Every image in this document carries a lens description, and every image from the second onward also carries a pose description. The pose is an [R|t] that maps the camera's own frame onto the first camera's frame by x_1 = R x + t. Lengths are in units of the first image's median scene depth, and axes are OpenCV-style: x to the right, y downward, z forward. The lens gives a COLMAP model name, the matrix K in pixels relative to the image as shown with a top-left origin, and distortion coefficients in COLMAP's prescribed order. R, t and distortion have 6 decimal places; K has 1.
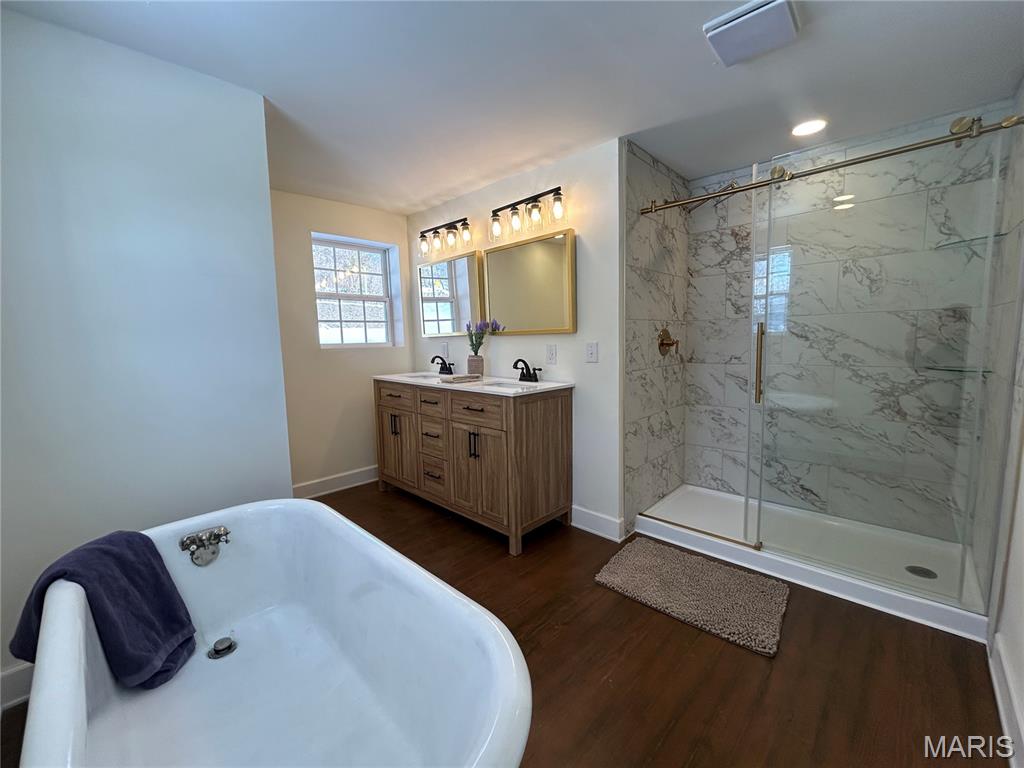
lens RADIAL K [[414.2, 0, 511.0], [0, 414.2, 383.4], [0, 0, 1]] dist [-0.001105, 0.000278]
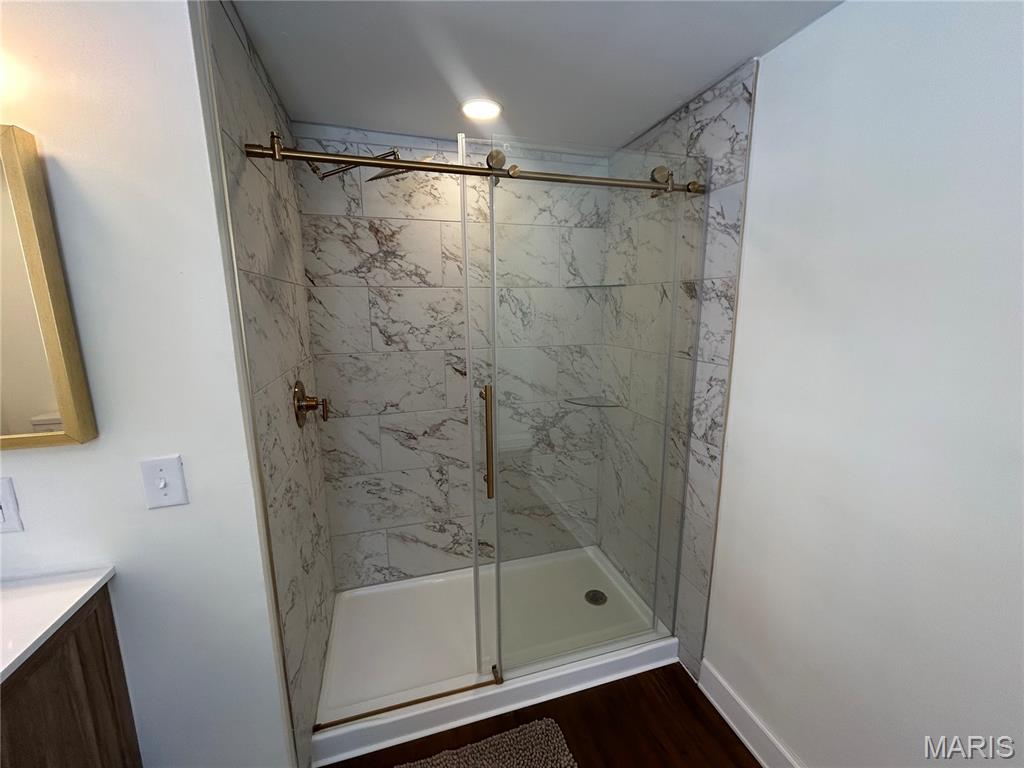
lens RADIAL K [[417.5, 0, 513.3], [0, 417.5, 385.0], [0, 0, 1]] dist [0.000330, -0.000382]
pose [[0.497916, -0.138536, 0.856088, 0.030768], [0.089166, 0.990105, 0.108362, -0.165671], [-0.862629, 0.022378, 0.505342, 0.473096]]
